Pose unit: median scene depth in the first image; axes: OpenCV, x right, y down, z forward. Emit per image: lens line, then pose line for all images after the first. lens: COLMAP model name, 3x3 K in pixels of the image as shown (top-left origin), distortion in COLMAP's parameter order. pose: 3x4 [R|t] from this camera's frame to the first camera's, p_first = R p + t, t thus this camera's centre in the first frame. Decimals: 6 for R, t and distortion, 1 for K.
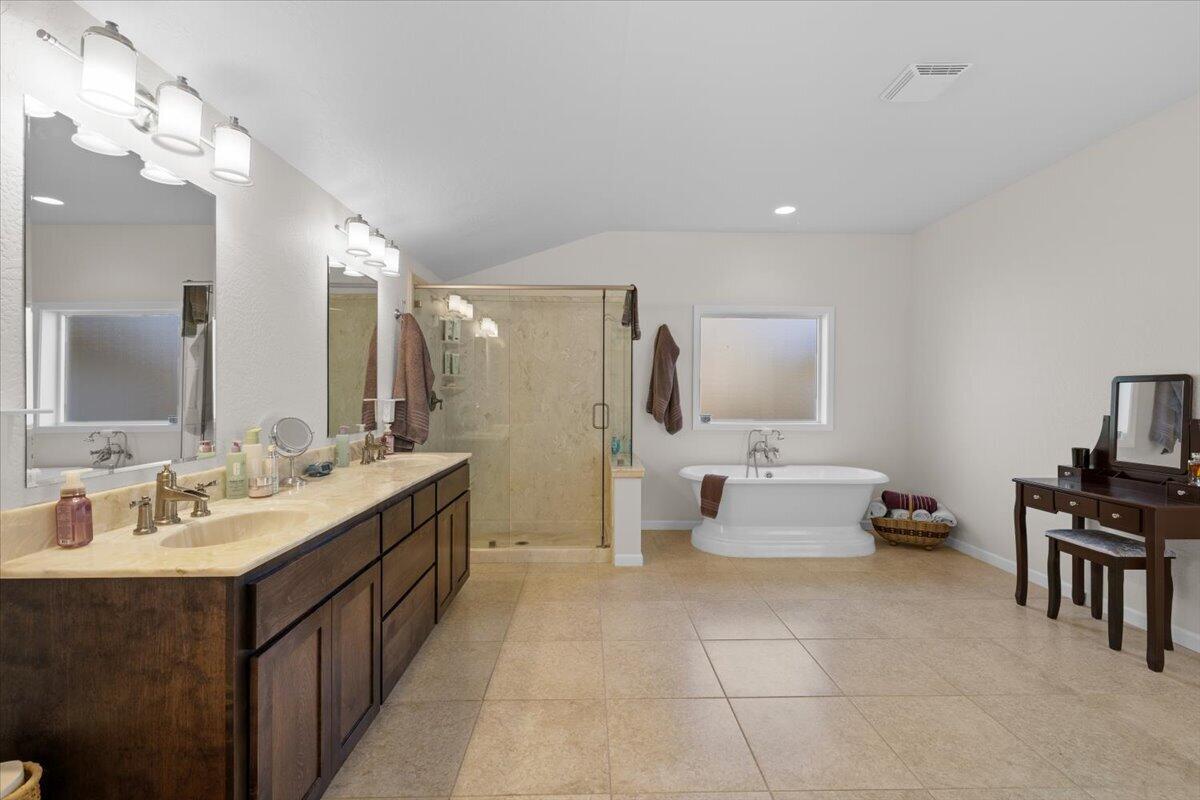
lens RADIAL K [[503.6, 0, 593.7], [0, 503.6, 402.7], [0, 0, 1]] dist [0.001180, 0.000046]
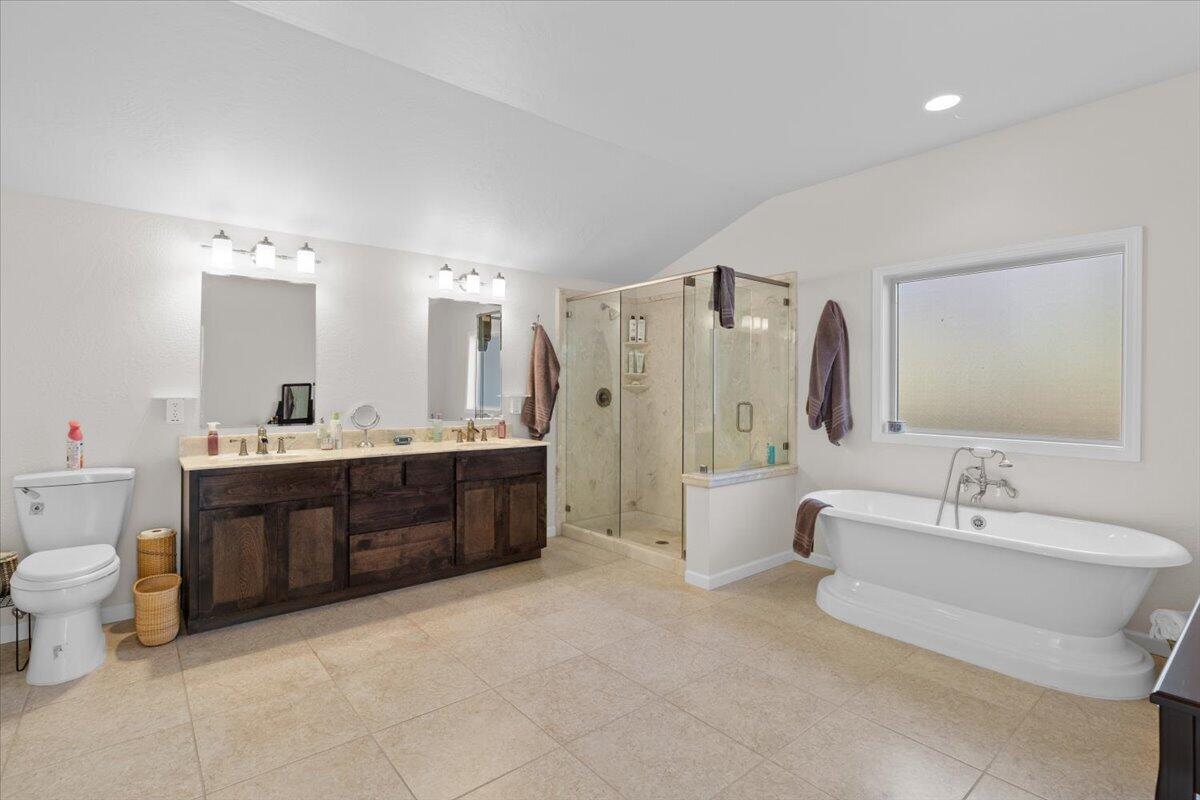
lens RADIAL K [[545.7, 0, 597.0], [0, 545.7, 395.7], [0, 0, 1]] dist [0.000276, 0.000552]
pose [[0.635836, 0.005911, -0.771801, 0.720505], [-0.013865, 0.999897, -0.003764, -0.003776], [0.771699, 0.013094, 0.635853, 0.260438]]
